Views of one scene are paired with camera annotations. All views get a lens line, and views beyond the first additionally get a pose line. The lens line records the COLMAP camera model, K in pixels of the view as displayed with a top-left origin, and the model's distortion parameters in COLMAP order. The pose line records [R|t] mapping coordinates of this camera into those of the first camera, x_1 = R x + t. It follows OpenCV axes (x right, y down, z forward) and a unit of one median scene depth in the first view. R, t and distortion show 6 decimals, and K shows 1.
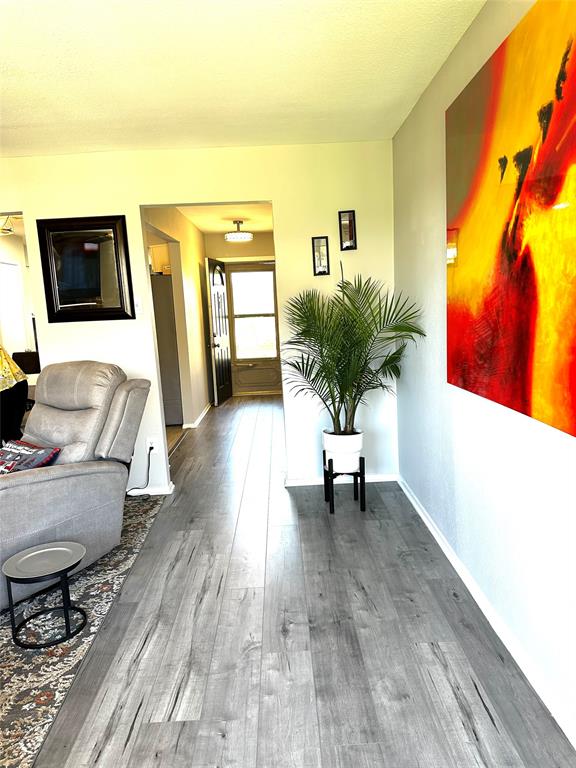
lens RADIAL K [[543.6, 0, 286.4], [0, 543.6, 387.7], [0, 0, 1]] dist [0.046532, -0.032799]
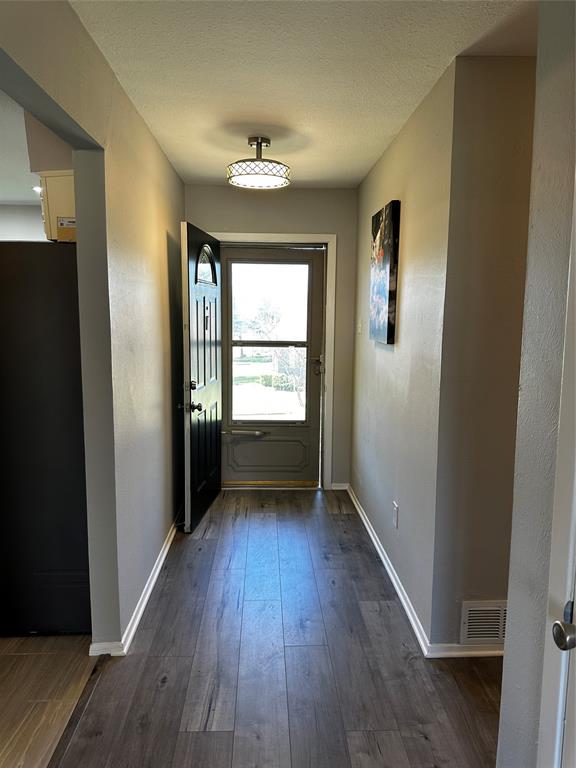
lens RADIAL K [[543.6, 0, 290.9], [0, 543.6, 381.6], [0, 0, 1]] dist [0.046532, -0.032799]
pose [[0.998034, 0.049760, 0.038114, -0.059418], [-0.048461, 0.998237, -0.034258, -0.081953], [-0.039751, 0.032343, 0.998686, 0.481444]]
